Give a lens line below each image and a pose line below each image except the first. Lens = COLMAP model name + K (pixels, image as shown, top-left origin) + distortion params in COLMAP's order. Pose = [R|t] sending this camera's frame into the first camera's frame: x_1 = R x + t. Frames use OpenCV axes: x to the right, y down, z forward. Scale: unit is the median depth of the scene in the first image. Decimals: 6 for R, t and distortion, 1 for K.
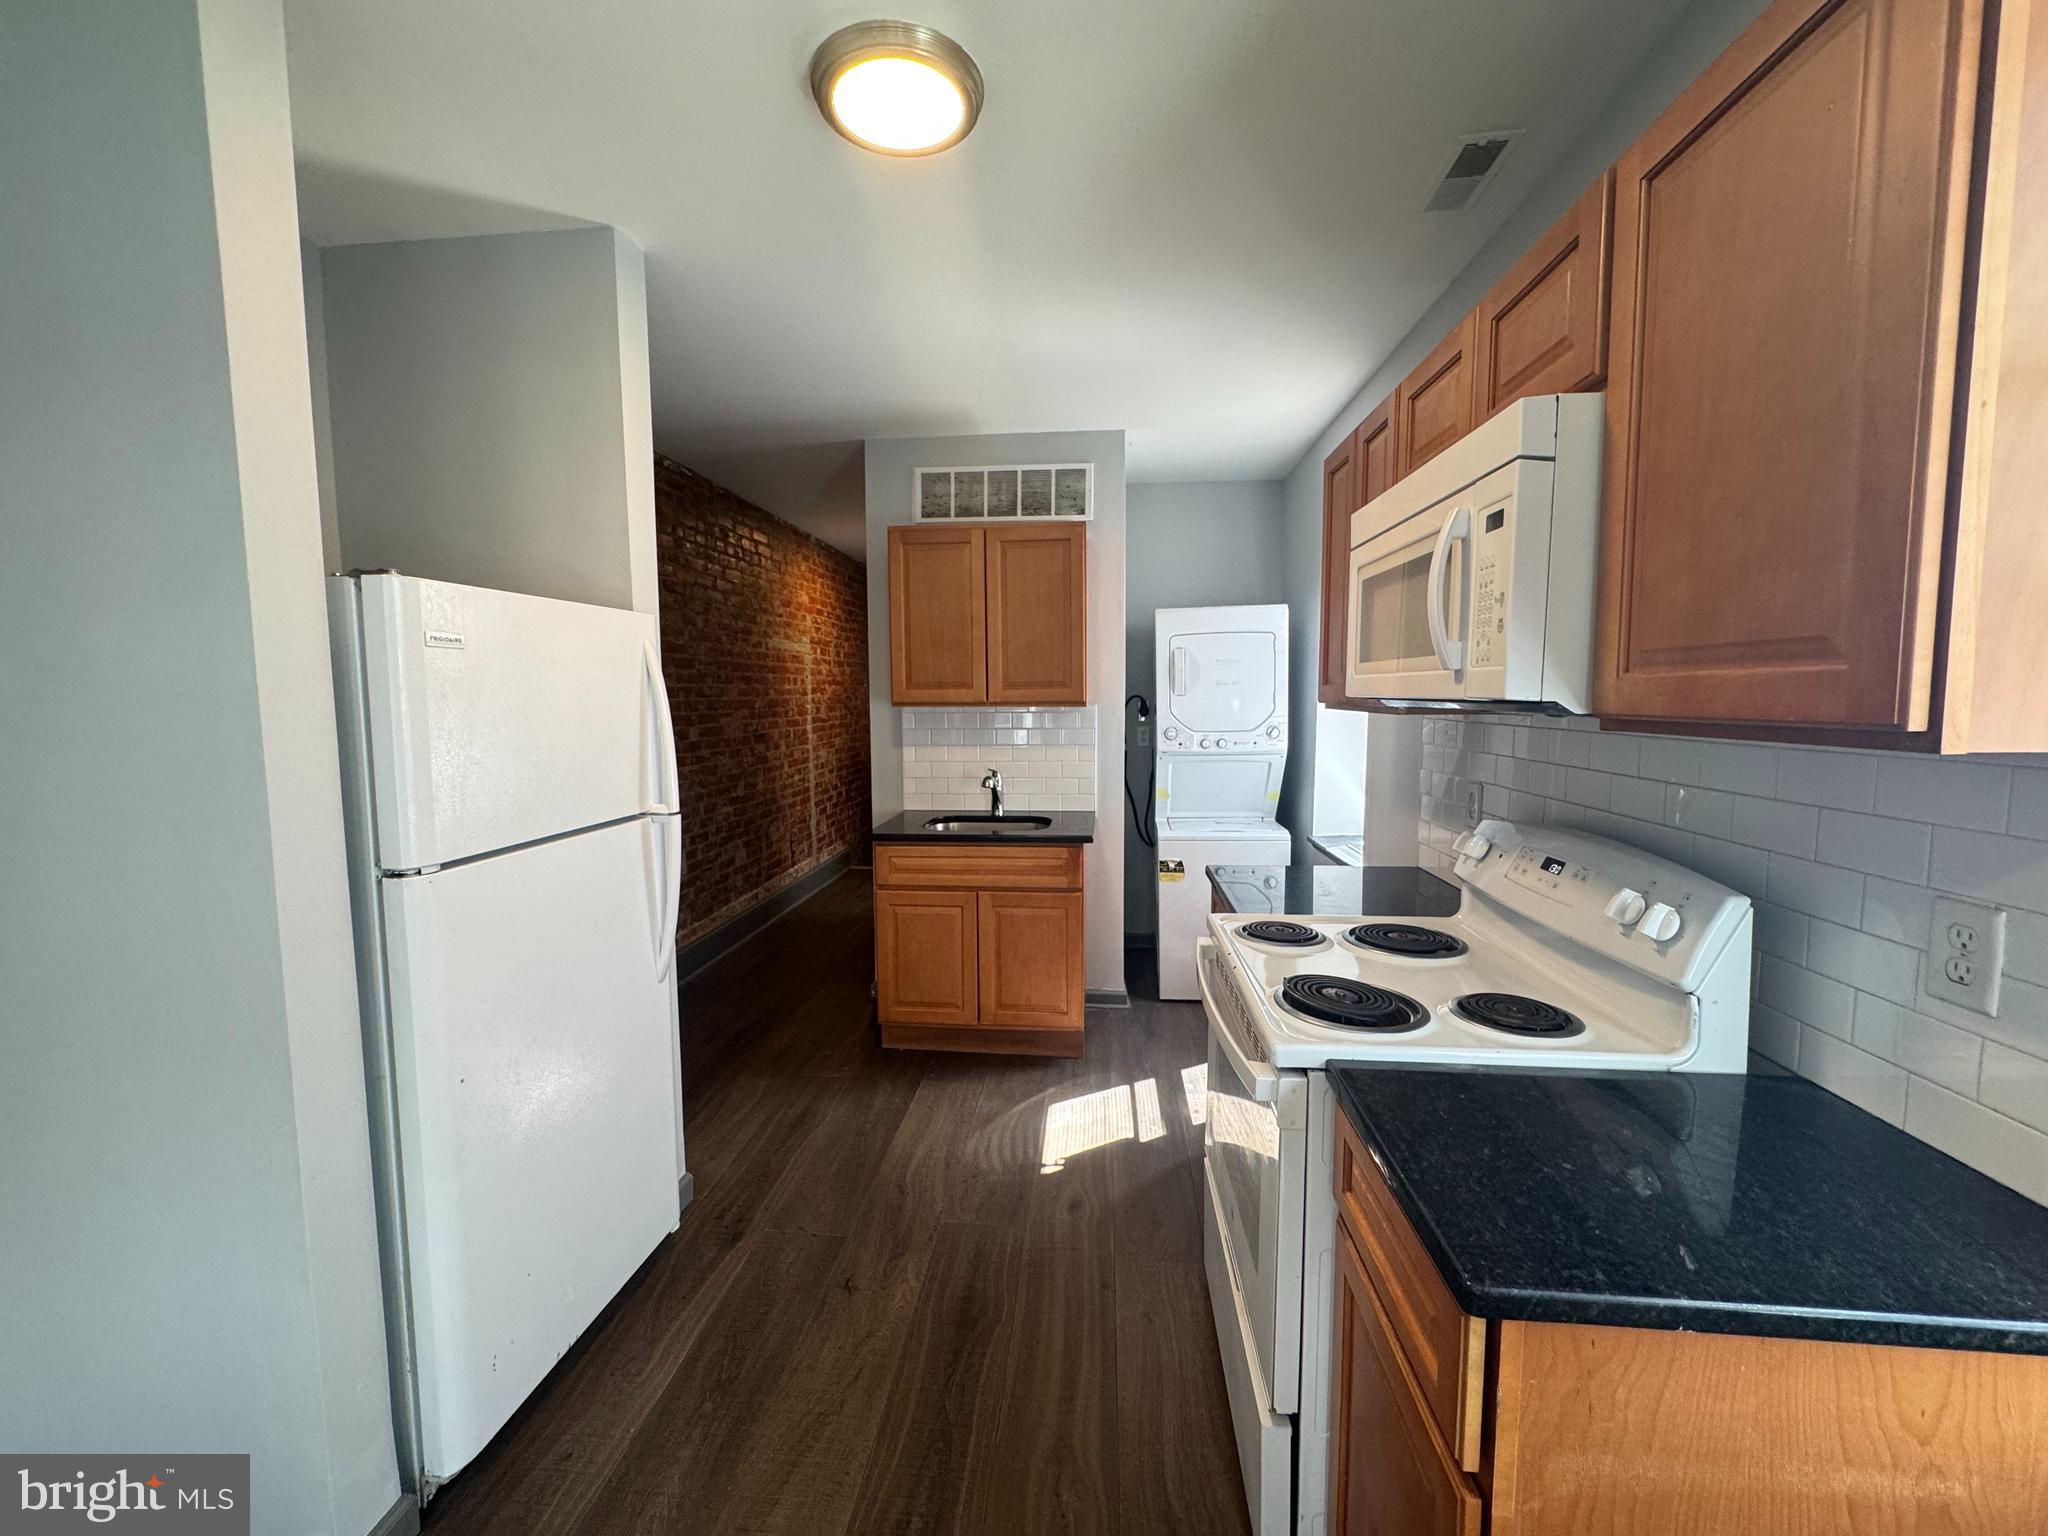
lens RADIAL K [[815.7, 0, 1028.4], [0, 815.7, 760.5], [0, 0, 1]] dist [0.001839, -0.001209]
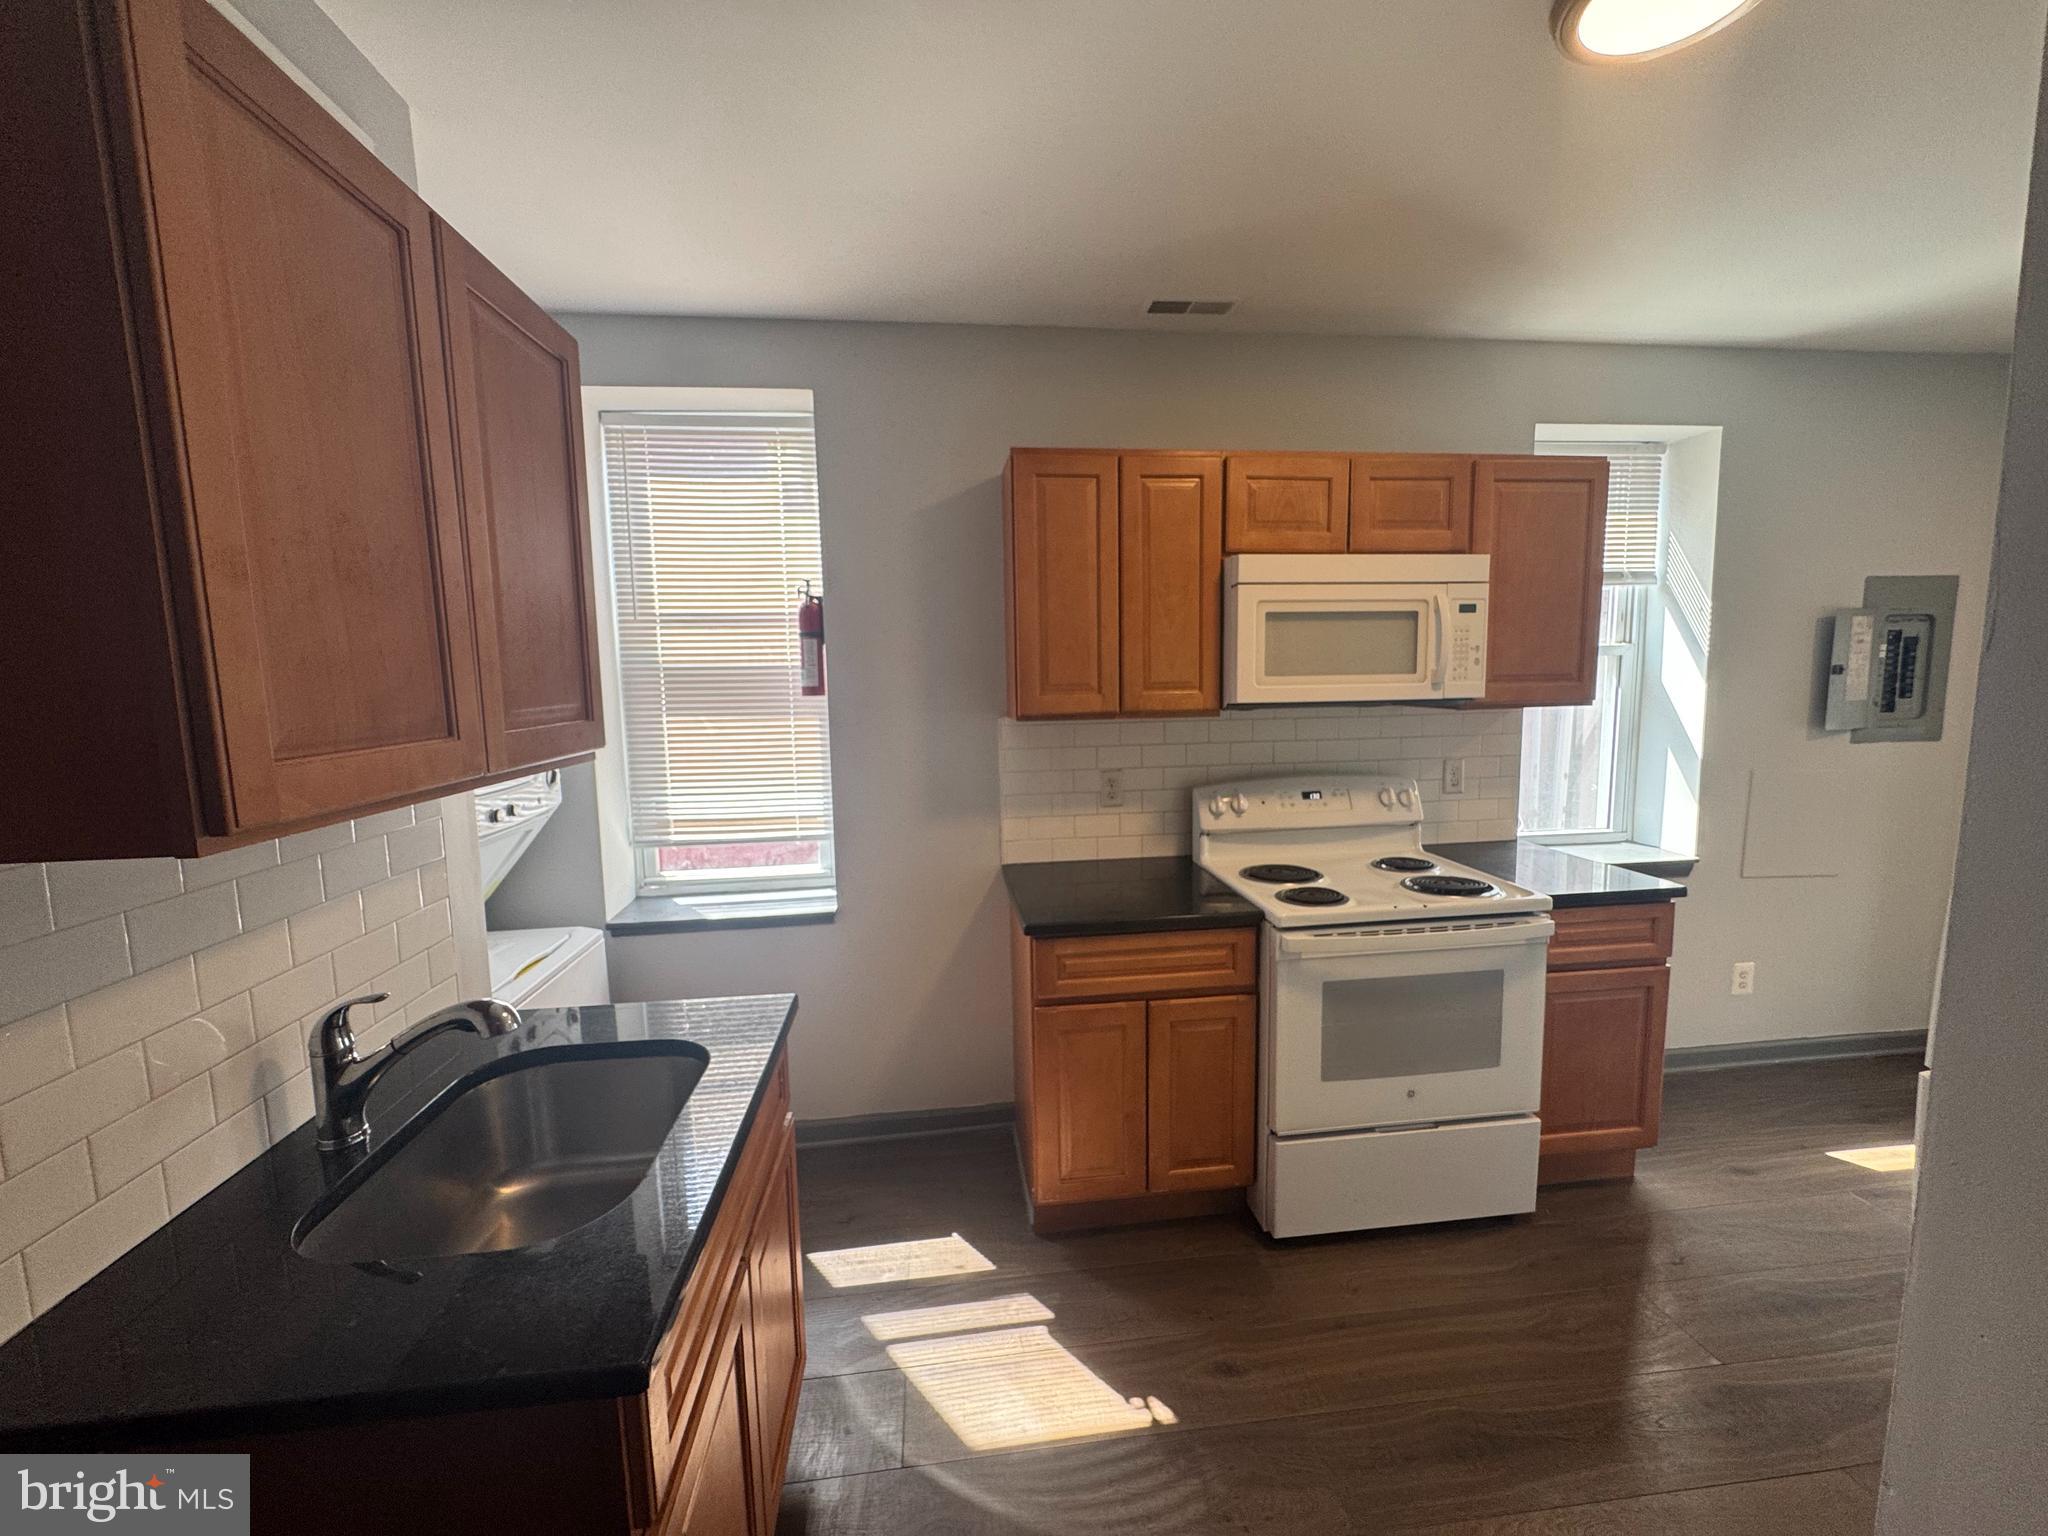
lens RADIAL K [[815.7, 0, 1033.9], [0, 815.7, 783.4], [0, 0, 1]] dist [0.001839, -0.001209]
pose [[-0.229396, -0.098200, 0.968367, -0.533480], [0.092498, 0.988195, 0.122123, -0.096144], [-0.968928, 0.117587, -0.217605, 1.159702]]
